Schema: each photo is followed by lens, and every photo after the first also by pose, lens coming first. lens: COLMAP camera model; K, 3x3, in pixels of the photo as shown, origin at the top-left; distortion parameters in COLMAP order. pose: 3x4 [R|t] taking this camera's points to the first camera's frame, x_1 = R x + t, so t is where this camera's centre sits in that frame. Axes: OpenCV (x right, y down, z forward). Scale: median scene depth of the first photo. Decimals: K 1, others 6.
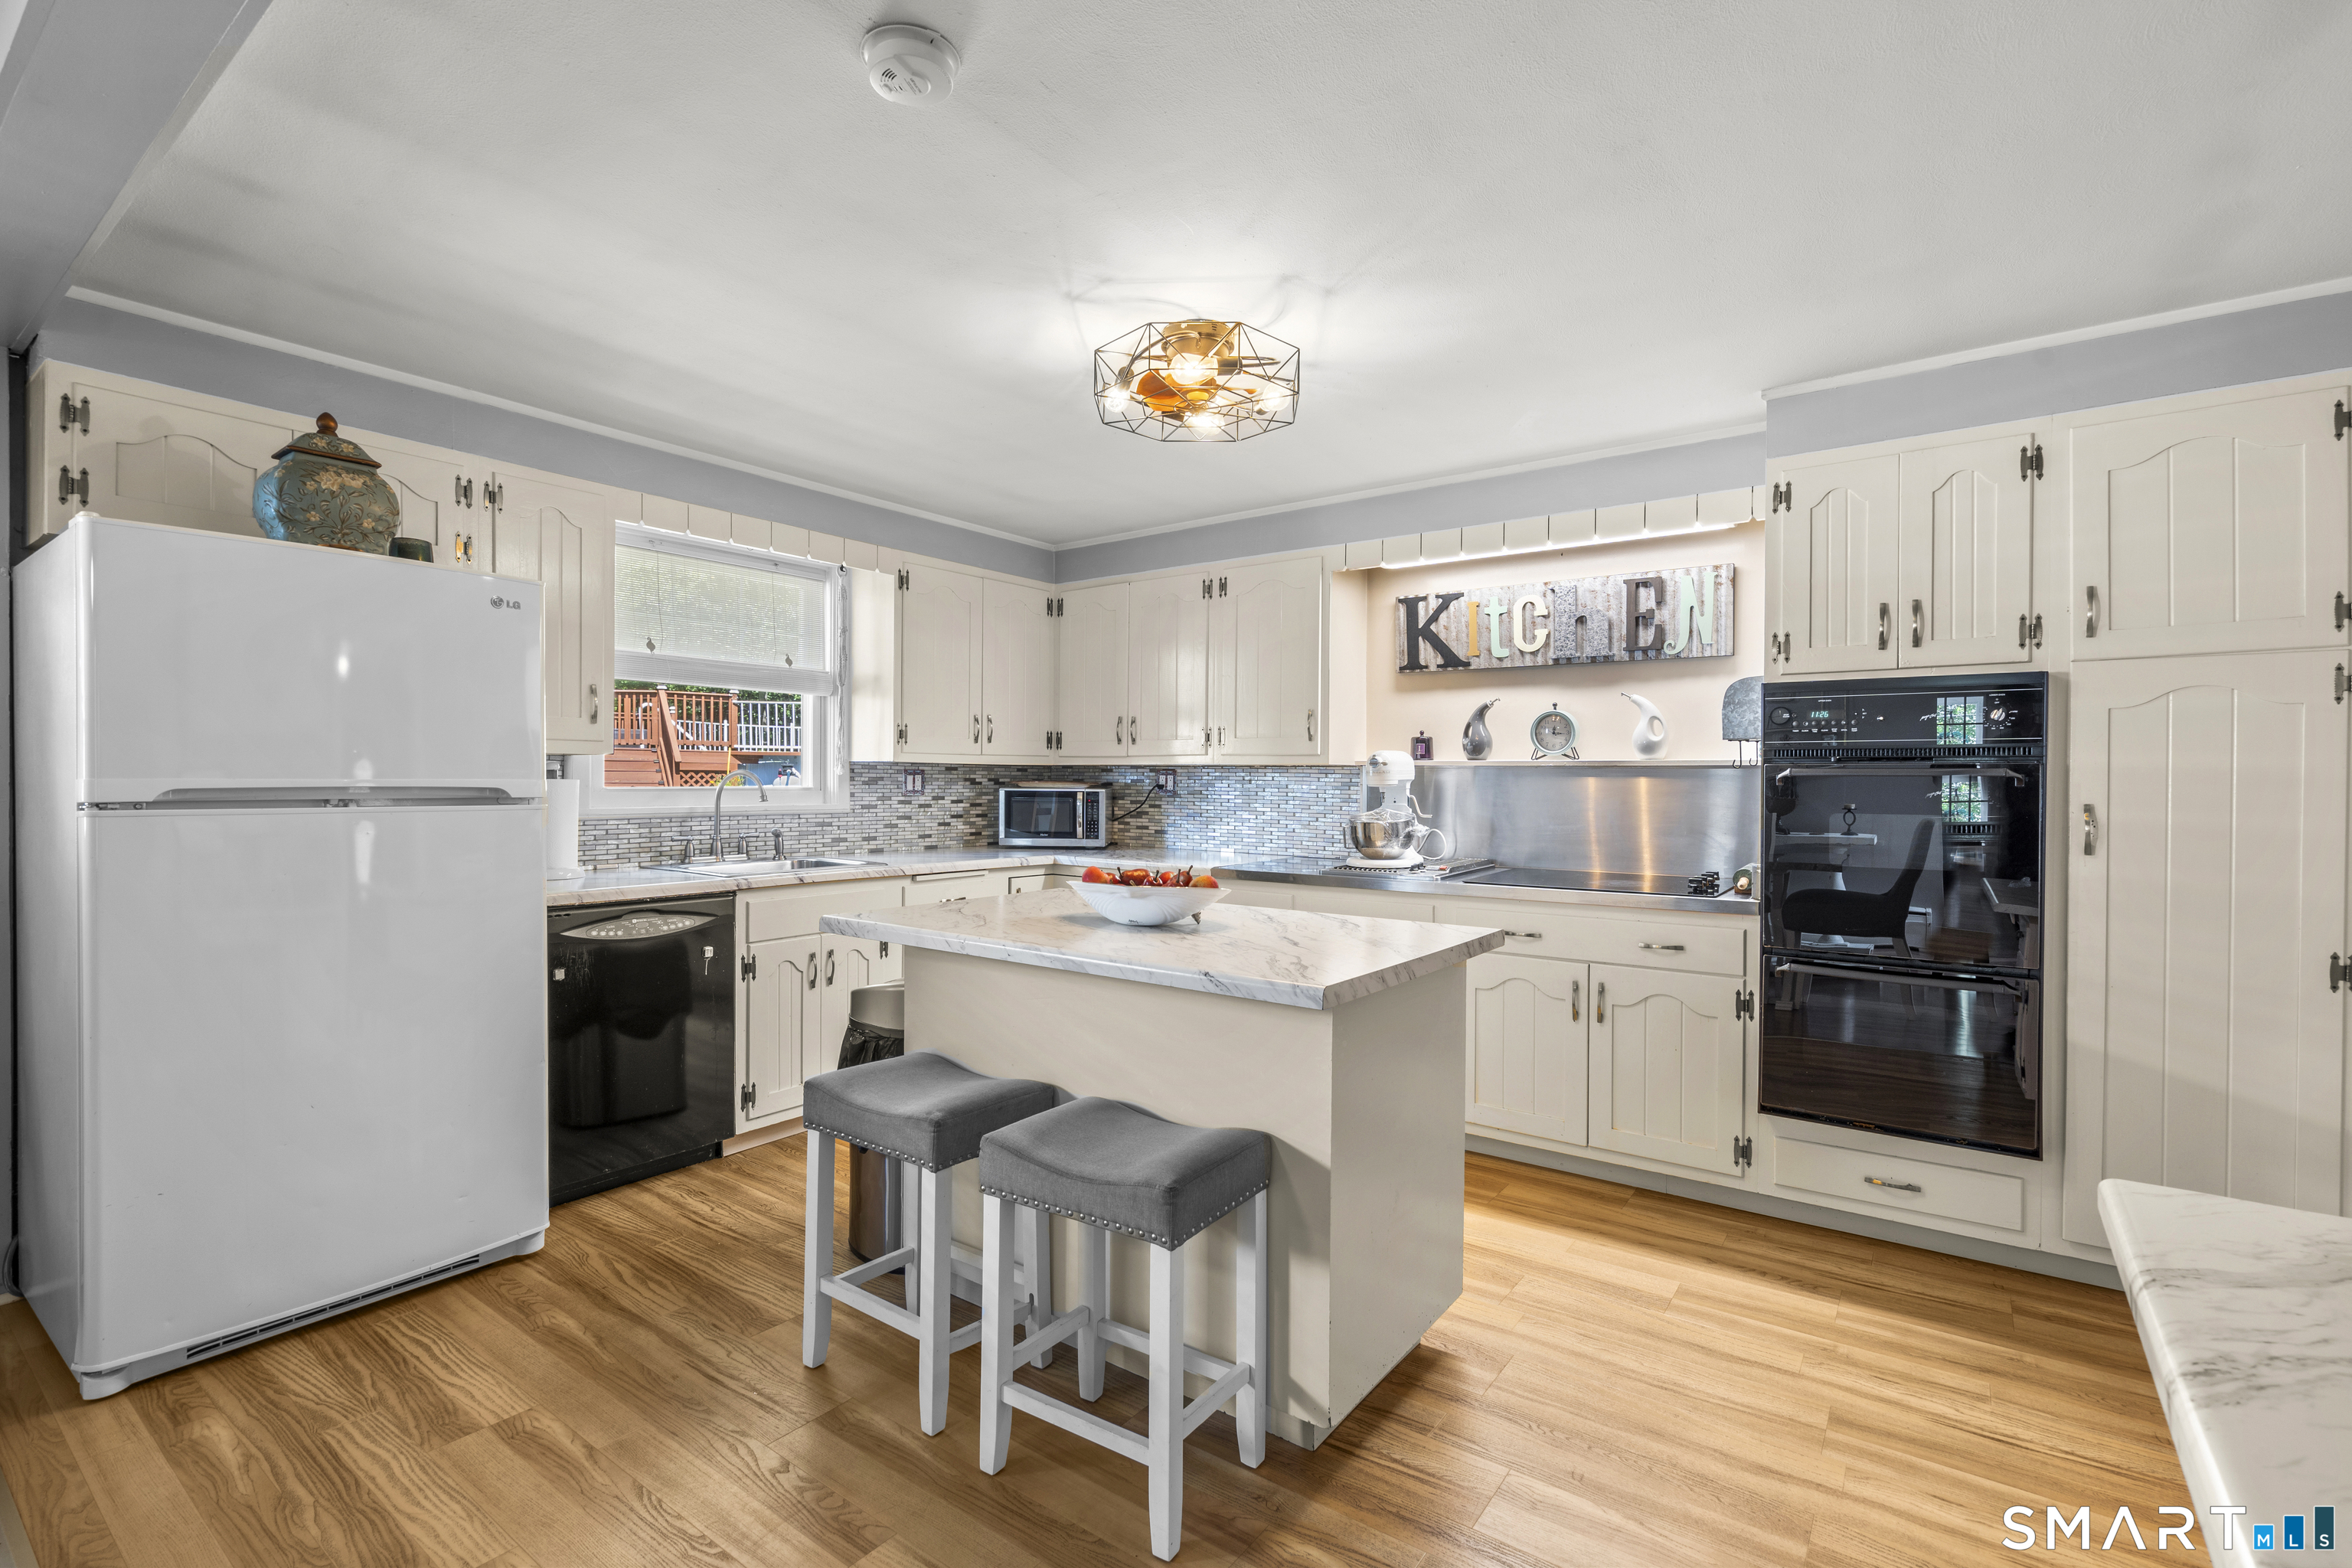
lens RADIAL K [[1058.9, 0, 1181.9], [0, 1058.9, 785.2], [0, 0, 1]] dist [-0.010835, 0.007485]
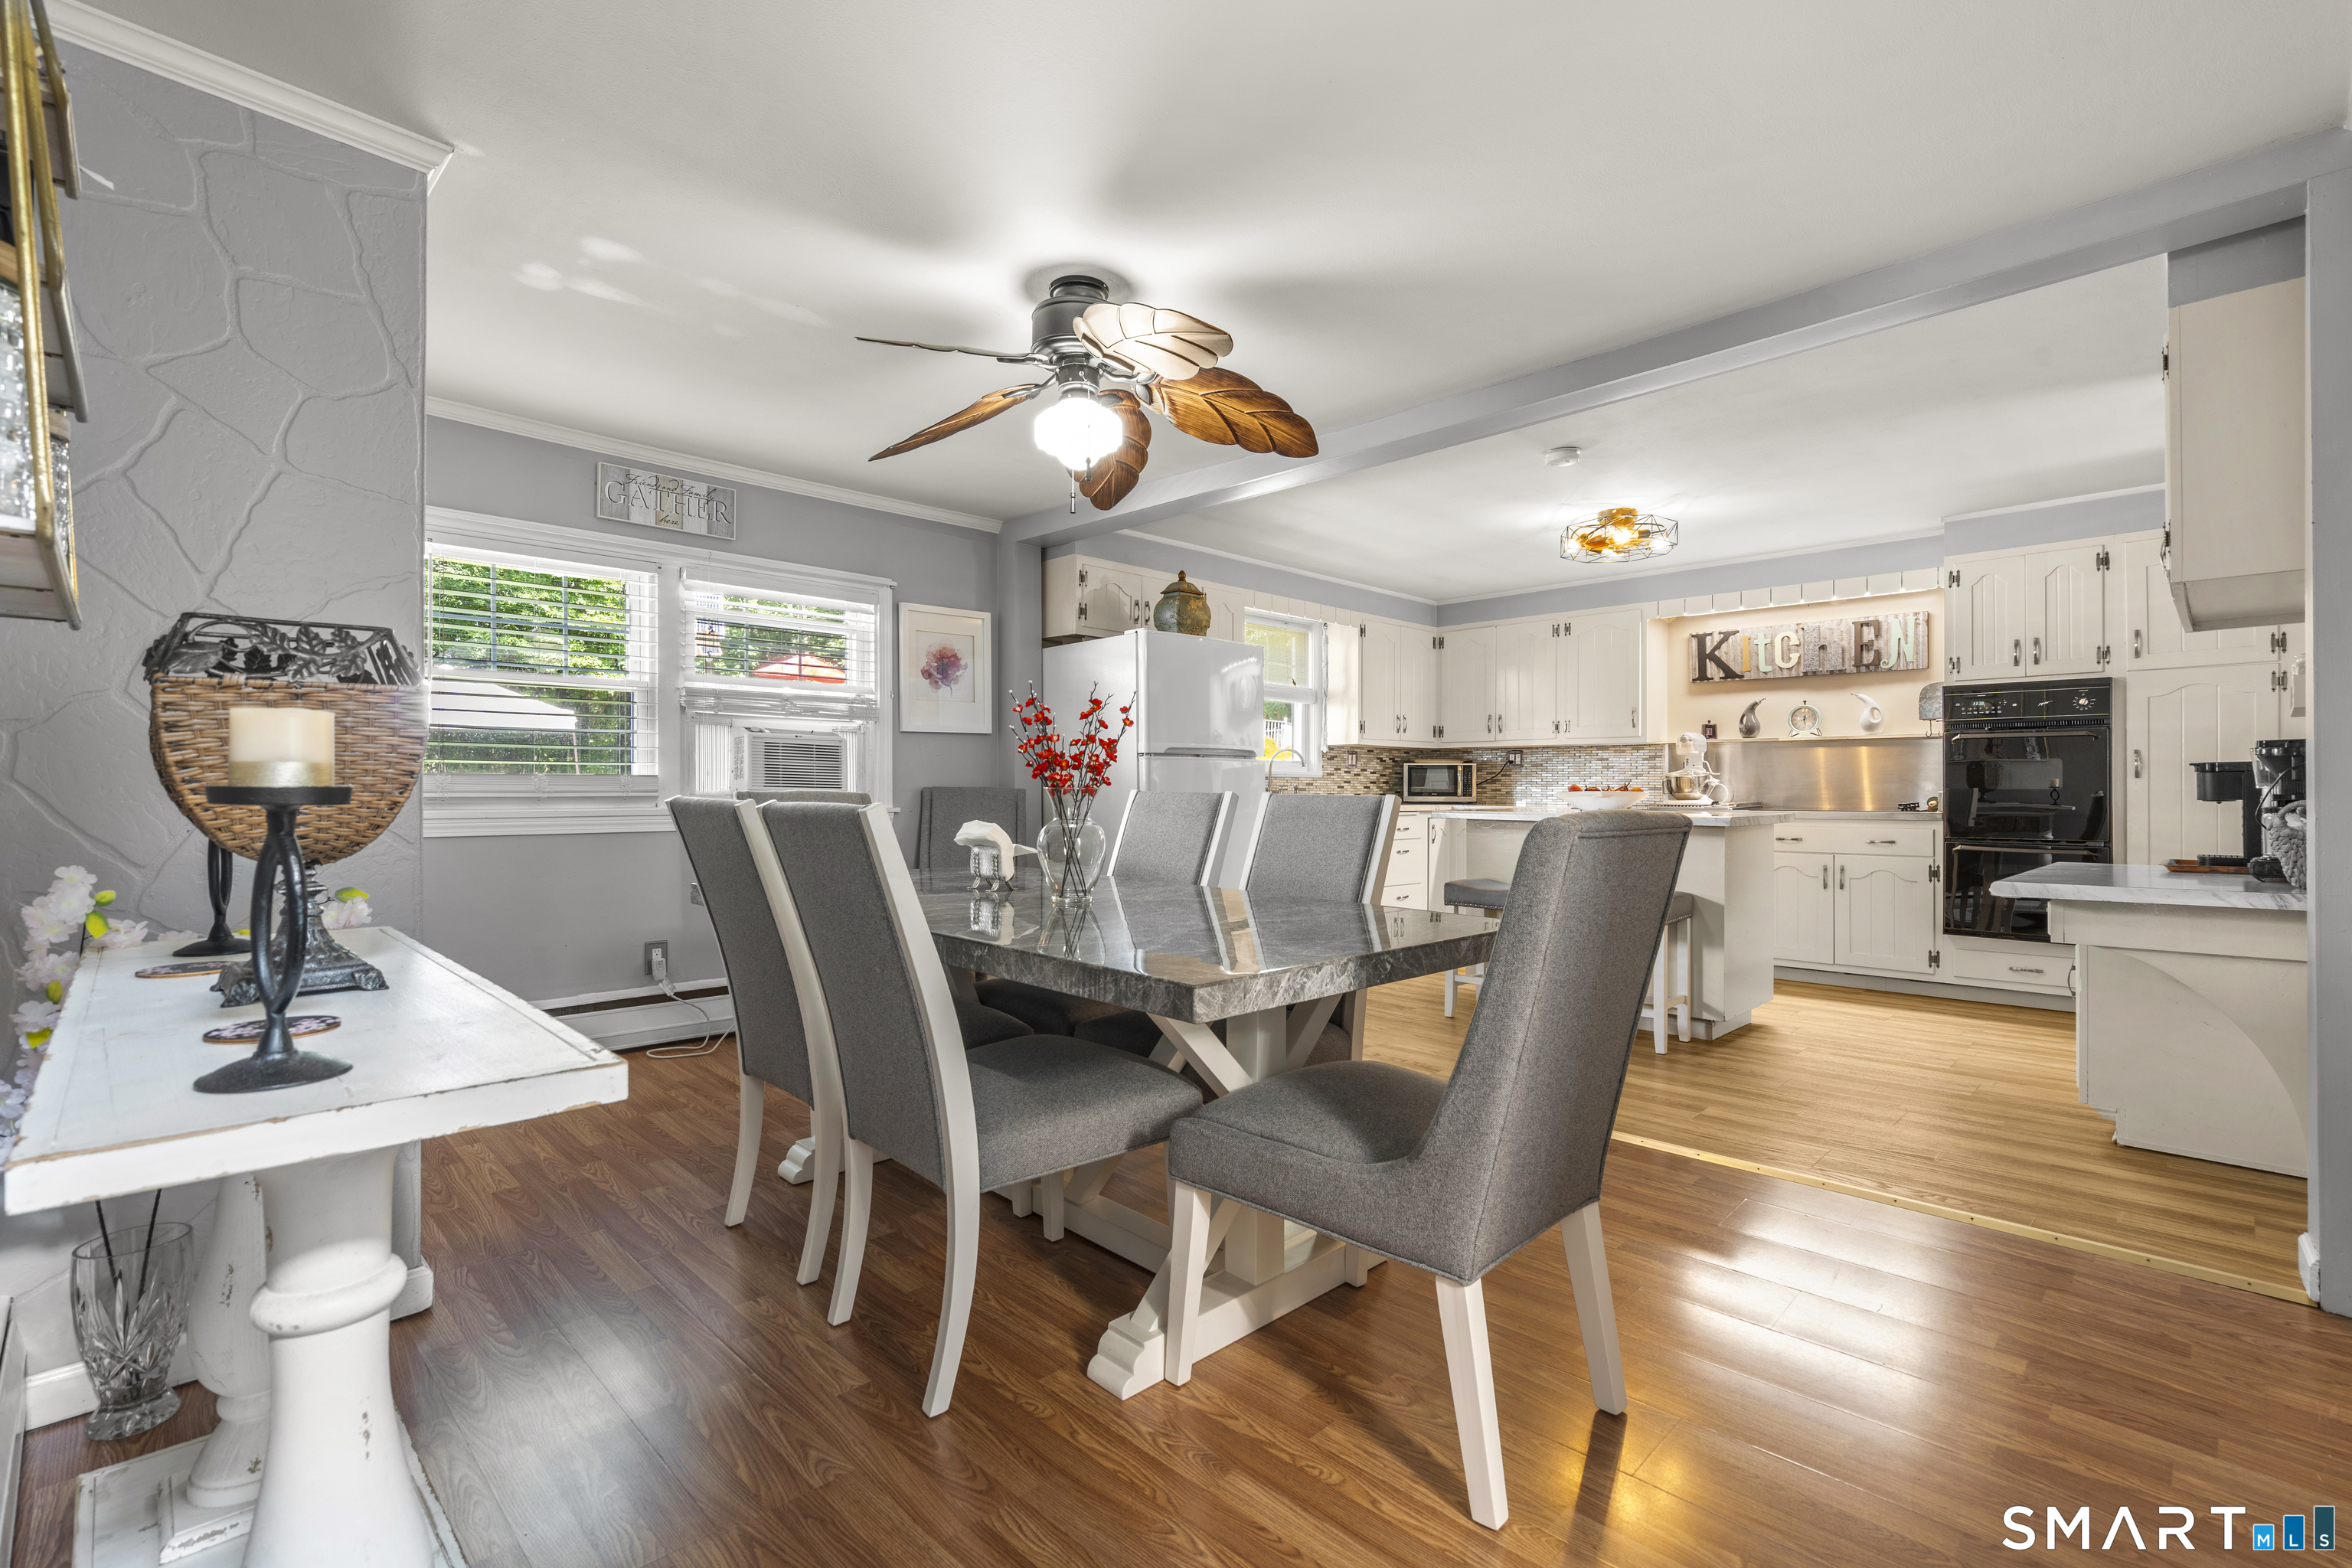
lens RADIAL K [[1058.2, 0, 1182.8], [0, 1058.2, 784.2], [0, 0, 1]] dist [-0.002295, 0.000629]
pose [[0.988112, -0.005629, -0.153632, -0.318871], [0.004303, 0.999951, -0.008960, 0.056847], [0.153675, 0.008193, 0.988088, -0.691018]]
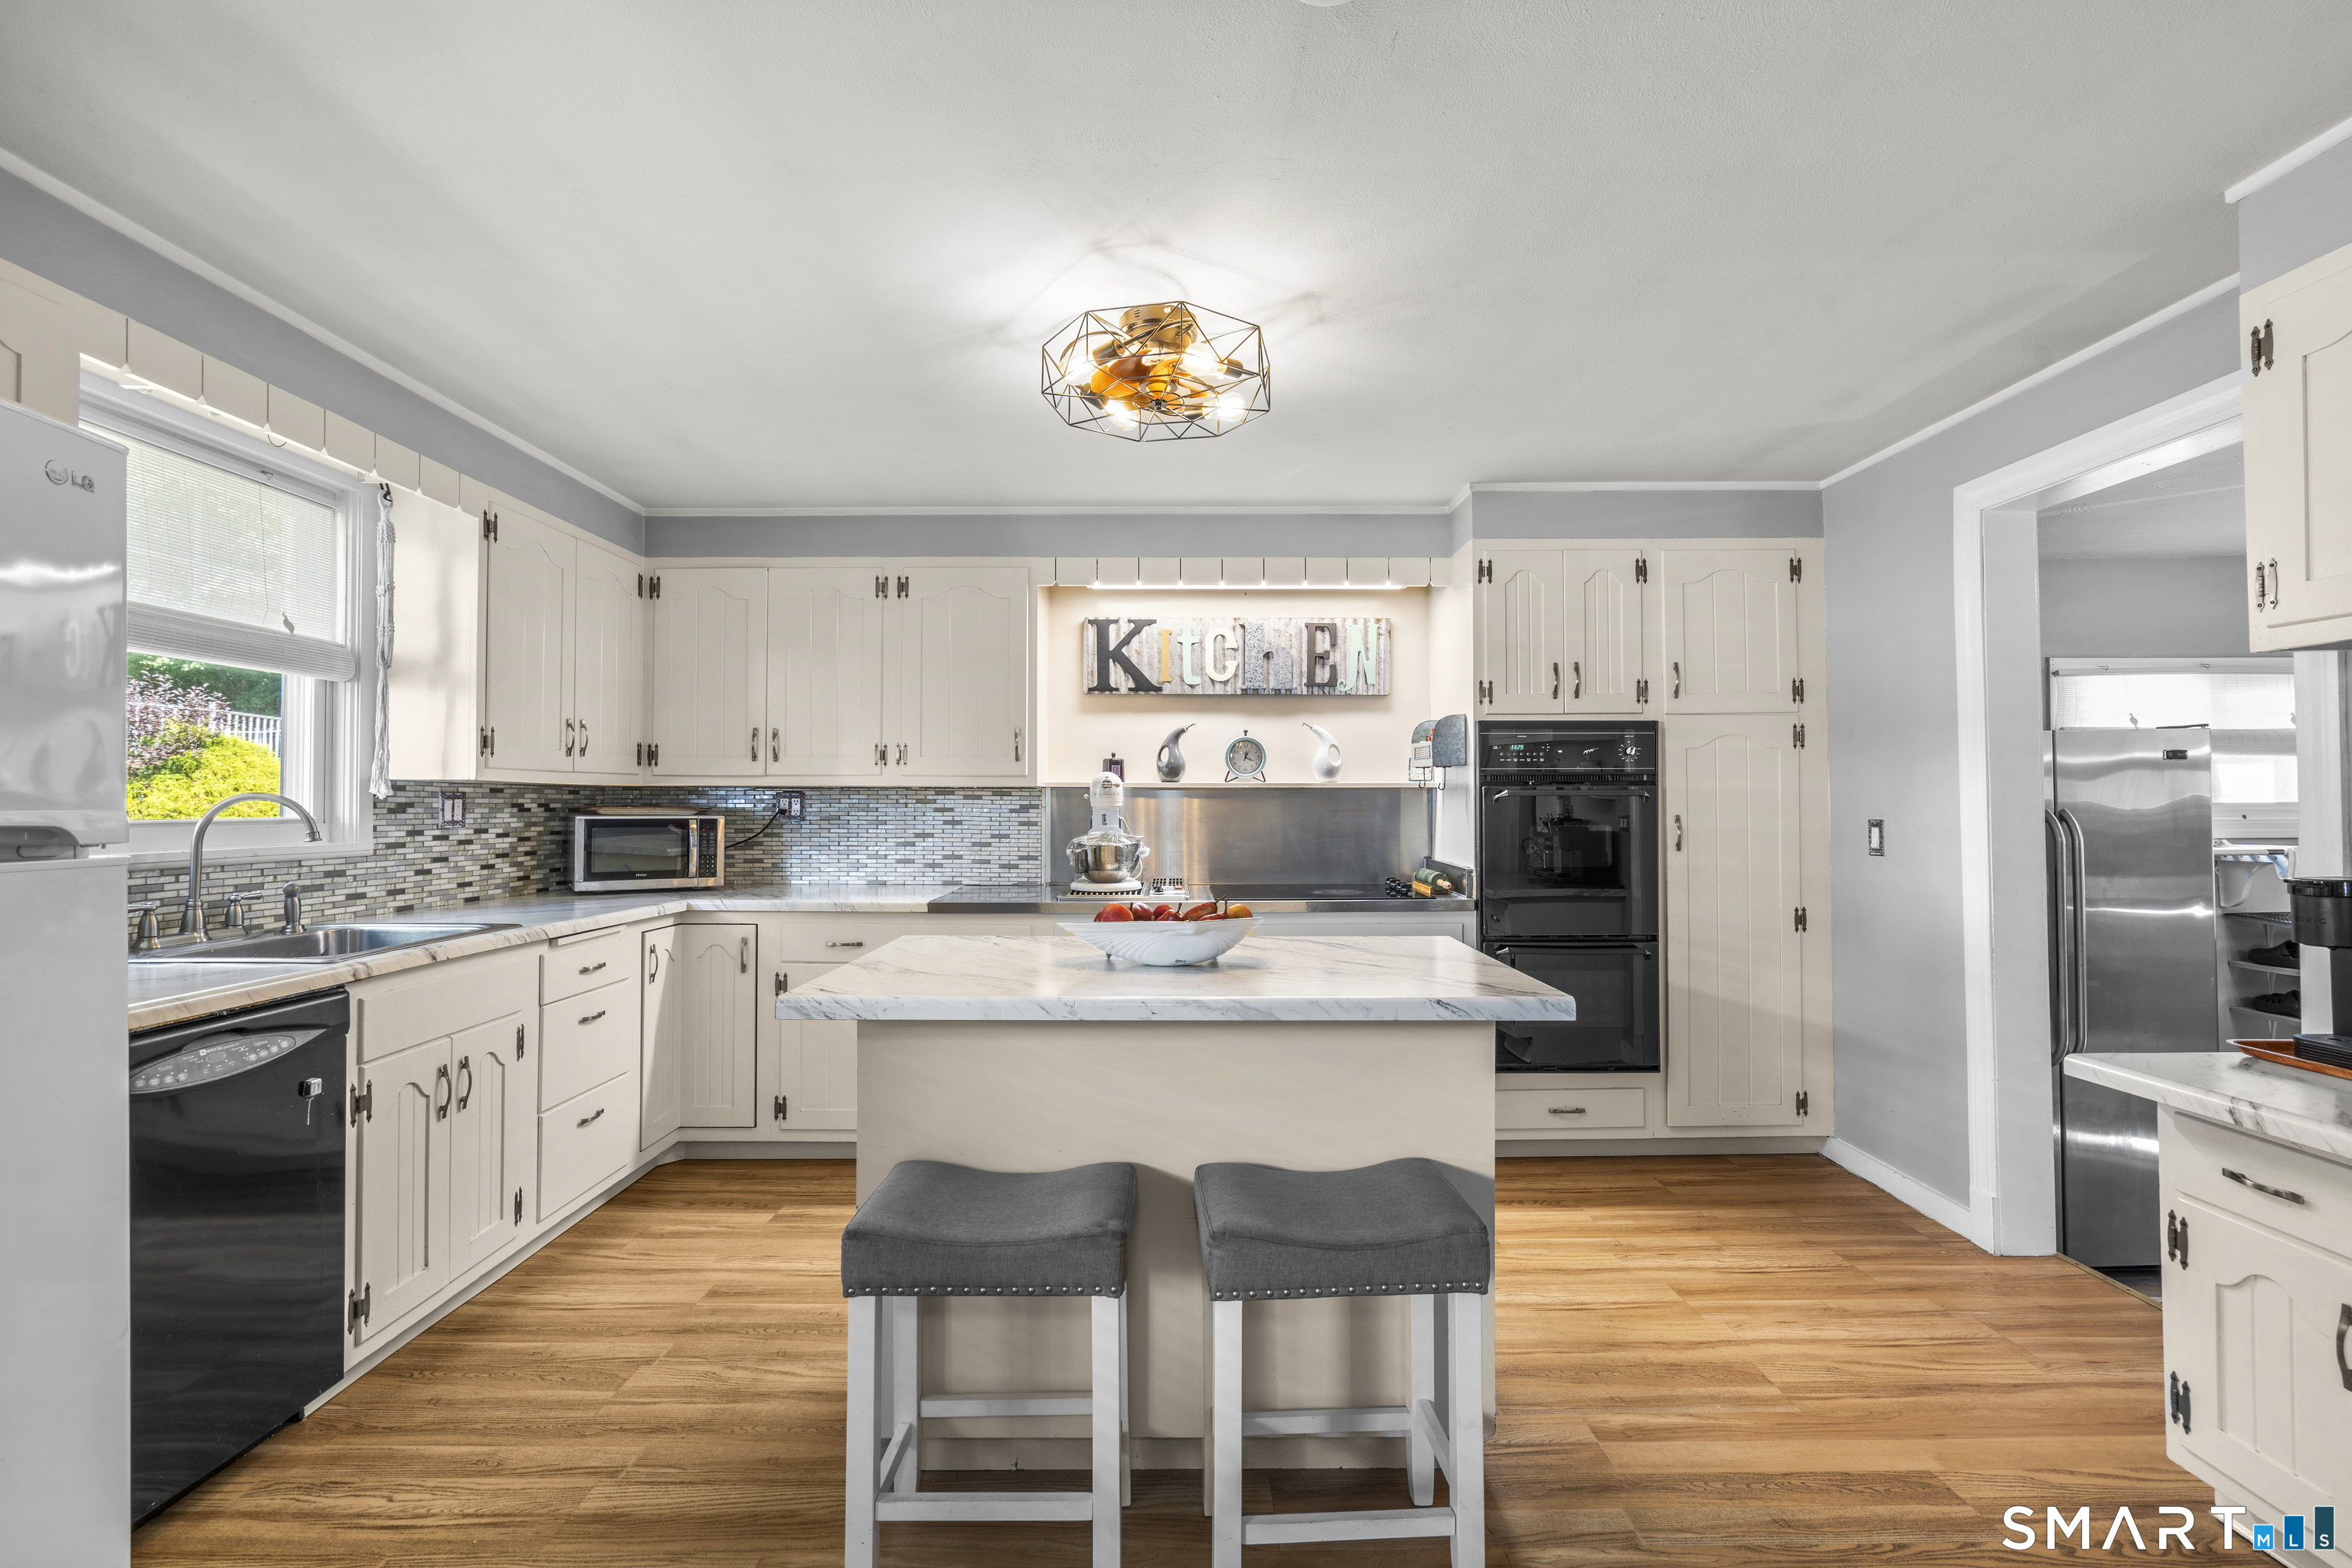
lens RADIAL K [[1058.2, 0, 1182.8], [0, 1058.2, 784.2], [0, 0, 1]] dist [-0.002295, 0.000629]
pose [[0.801724, 0.003089, 0.597687, -0.348508], [0.009546, 0.999793, -0.017972, -0.002798], [-0.597619, 0.020114, 0.801528, 0.167708]]
